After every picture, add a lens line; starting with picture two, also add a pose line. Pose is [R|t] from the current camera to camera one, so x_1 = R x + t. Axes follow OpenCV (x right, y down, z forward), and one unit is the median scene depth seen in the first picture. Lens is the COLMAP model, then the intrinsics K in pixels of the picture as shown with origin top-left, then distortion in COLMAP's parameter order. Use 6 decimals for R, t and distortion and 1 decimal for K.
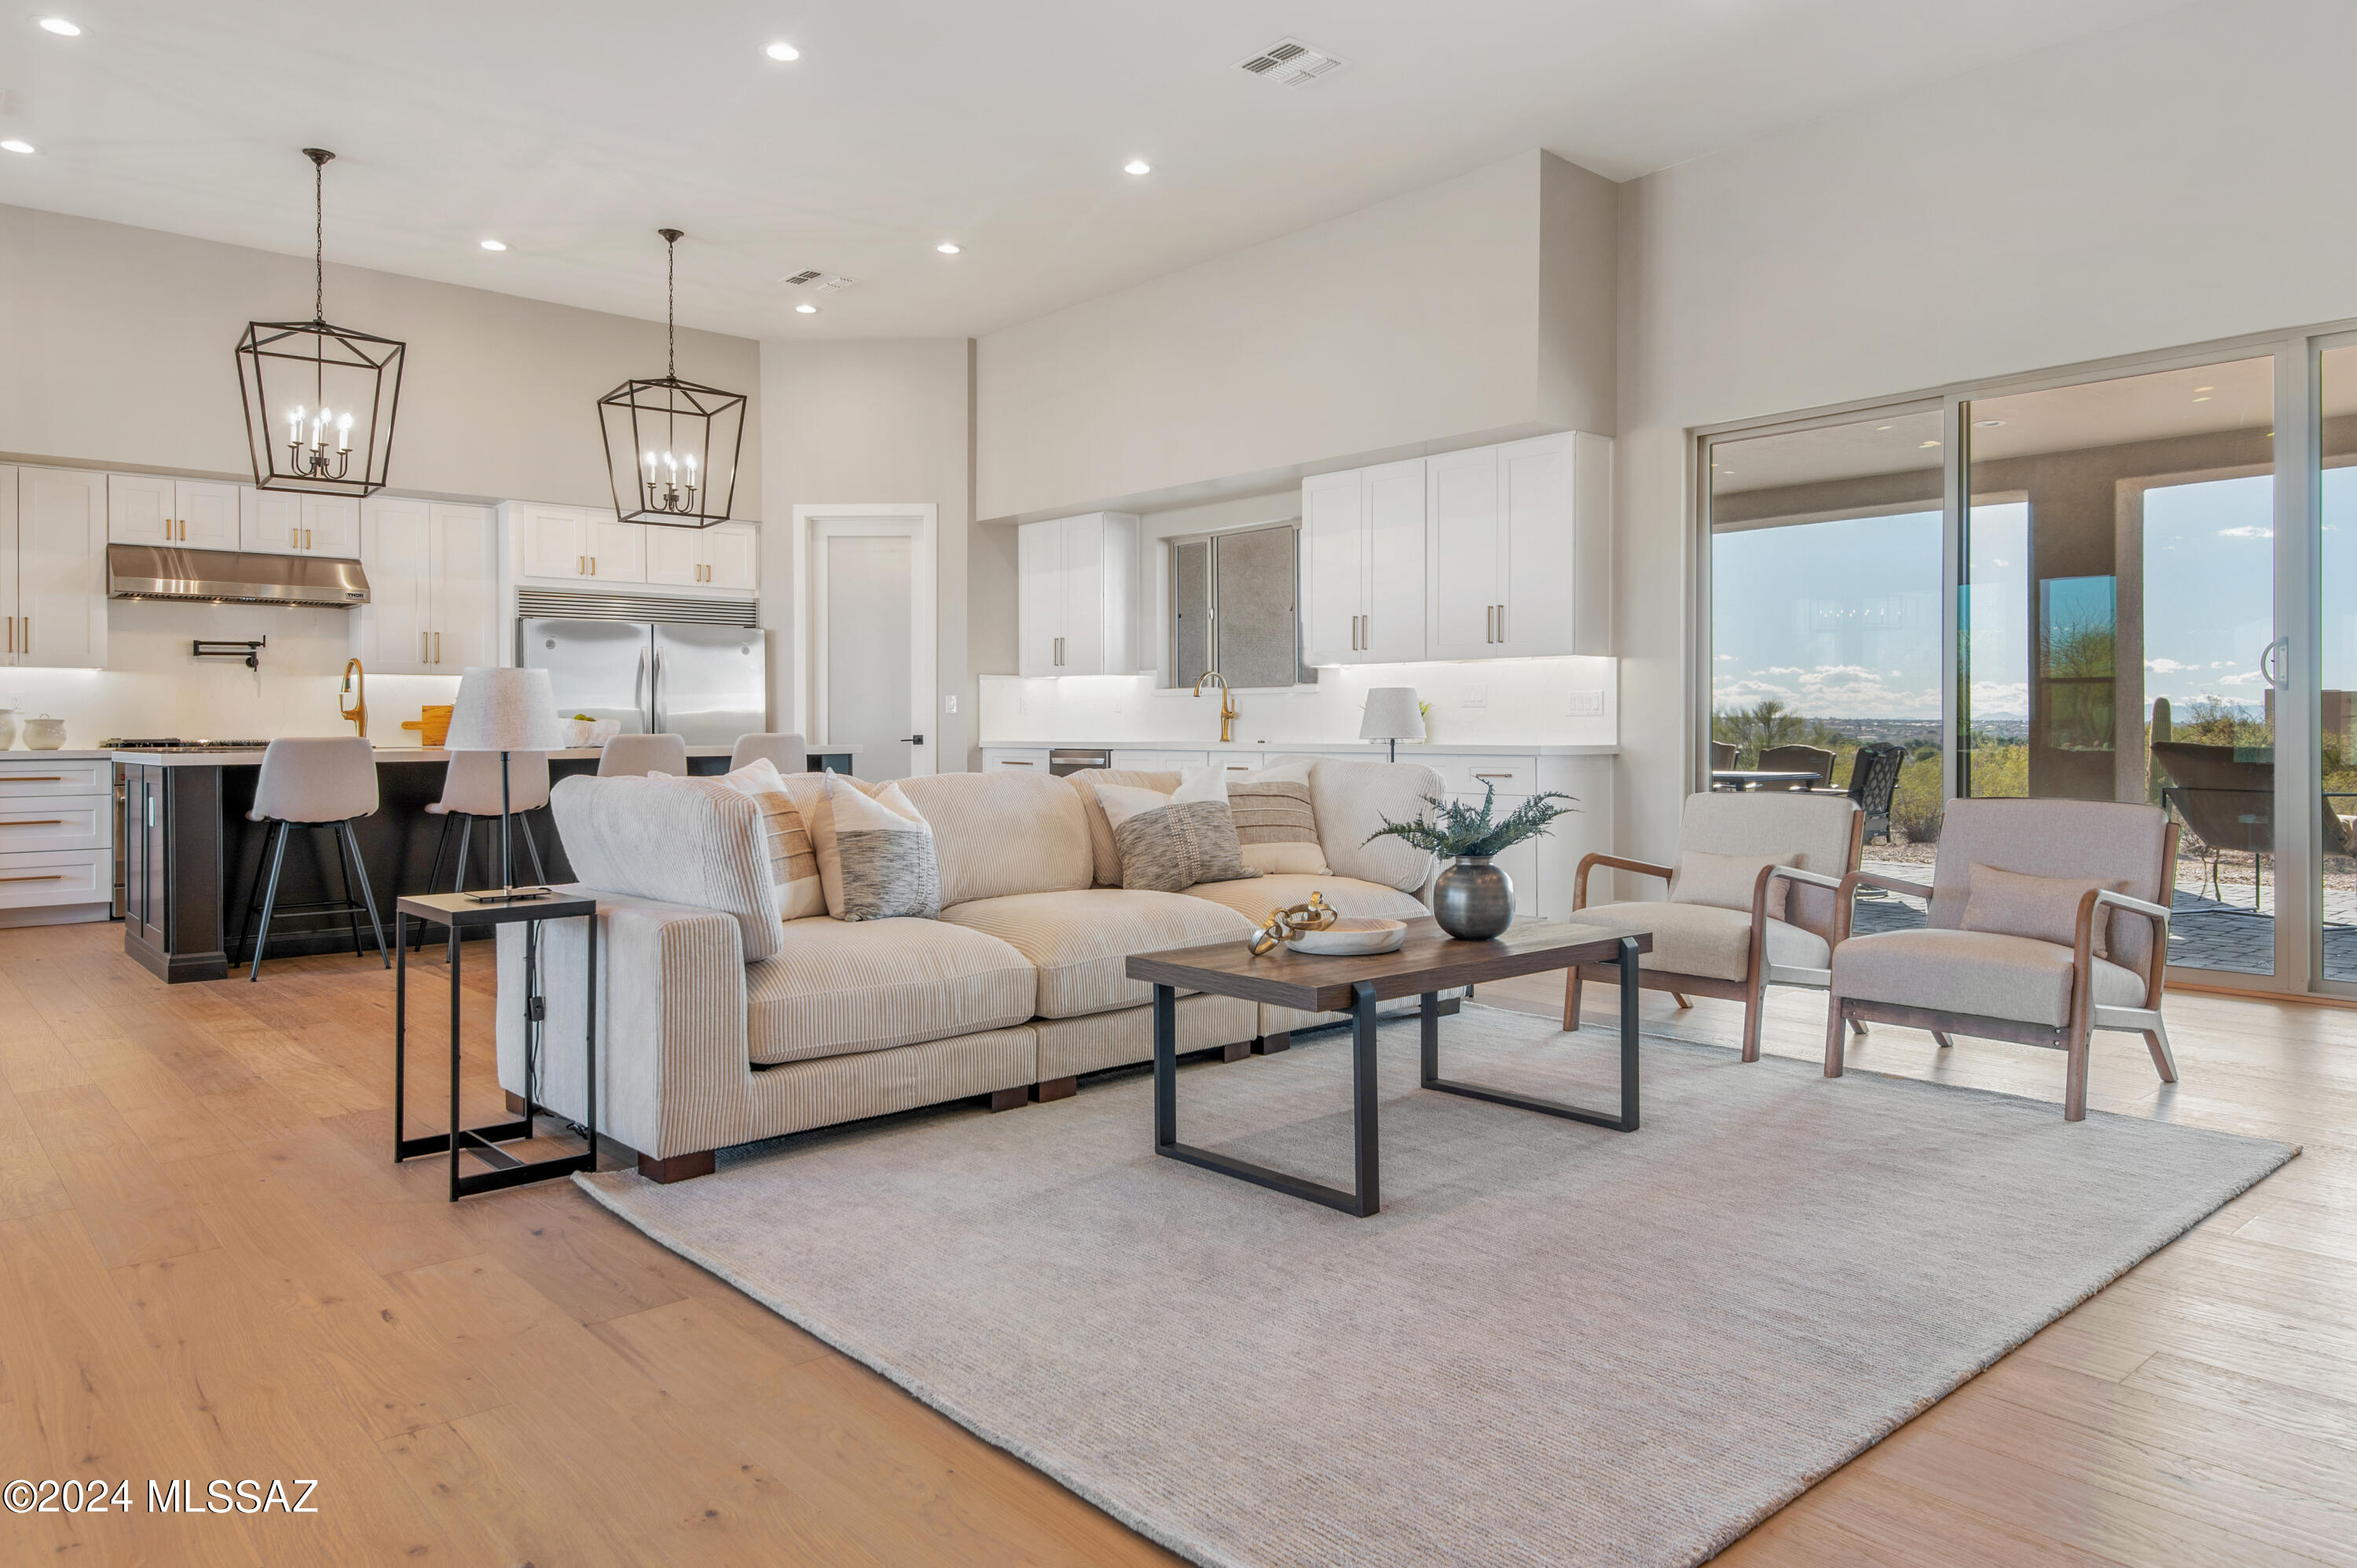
lens RADIAL K [[1514.8, 0, 1322.4], [0, 1514.8, 712.8], [0, 0, 1]] dist [0.001728, -0.000176]
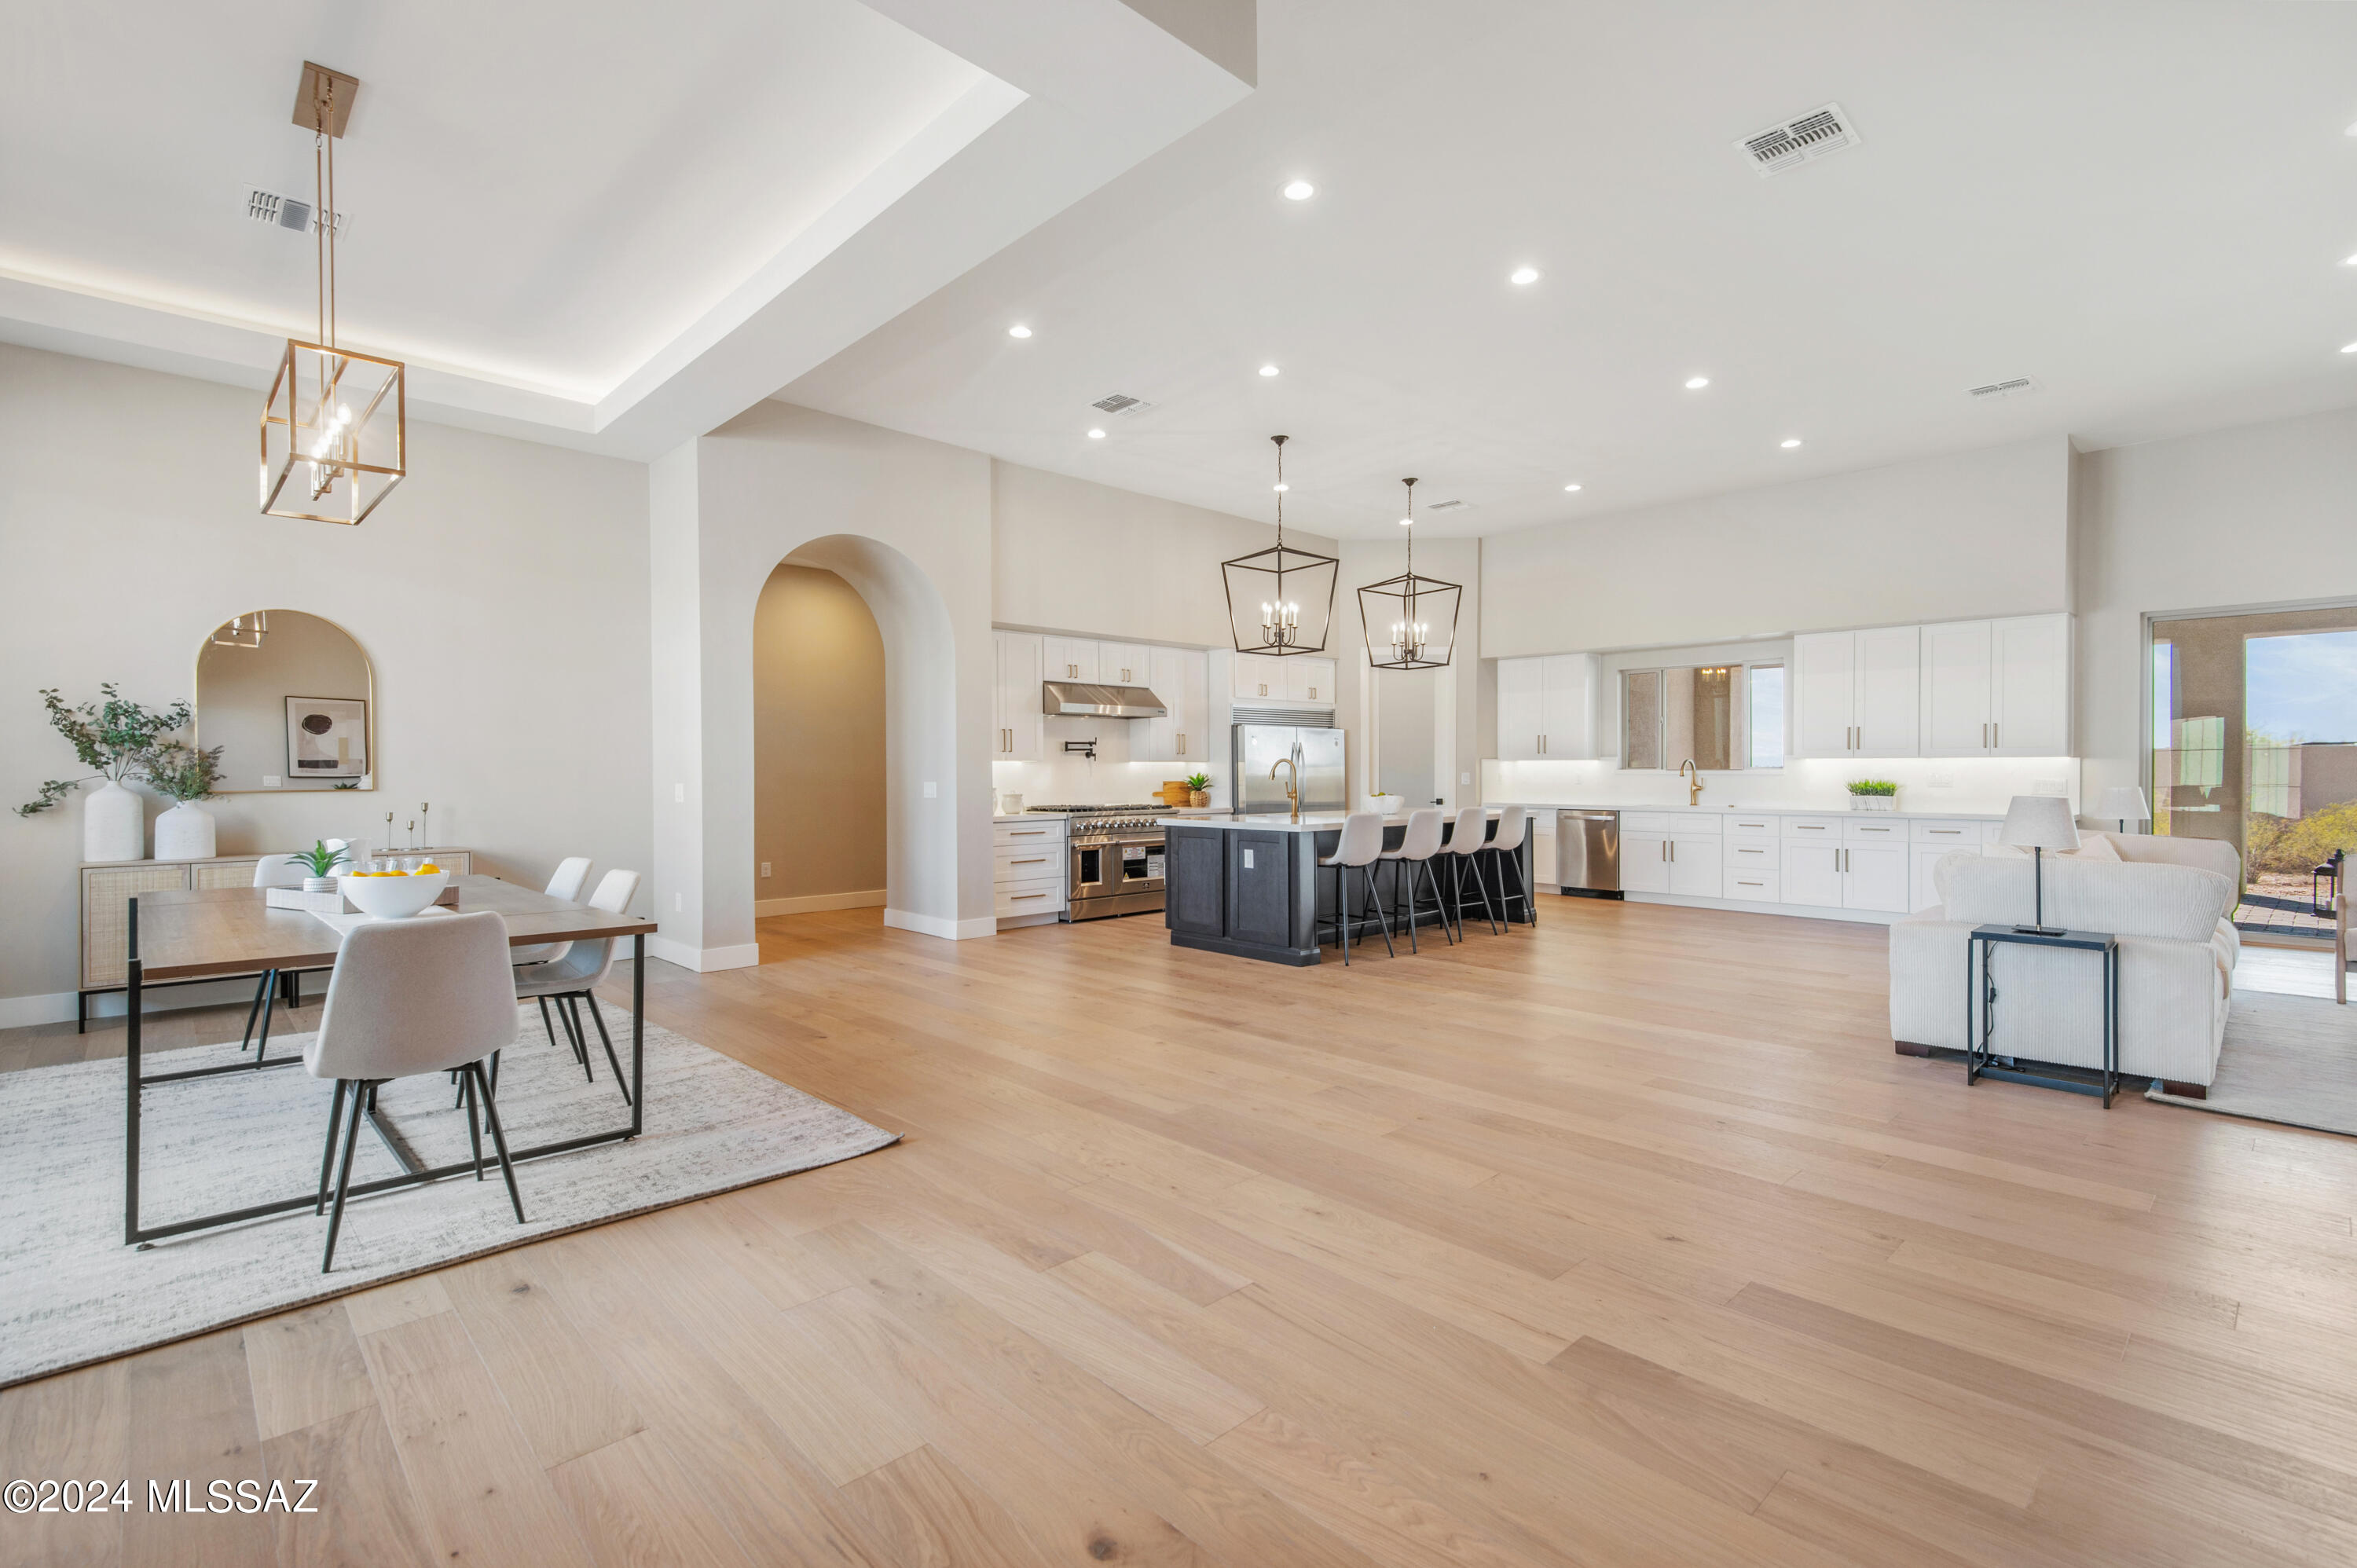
lens RADIAL K [[1065.6, 0, 1171.9], [0, 1065.6, 775.1], [0, 0, 1]] dist [0.002785, -0.000136]
pose [[0.999947, 0.000593, -0.010232, -0.641359], [-0.000416, 0.999849, 0.017348, -0.033279], [0.010241, -0.017343, 0.999797, -0.093774]]
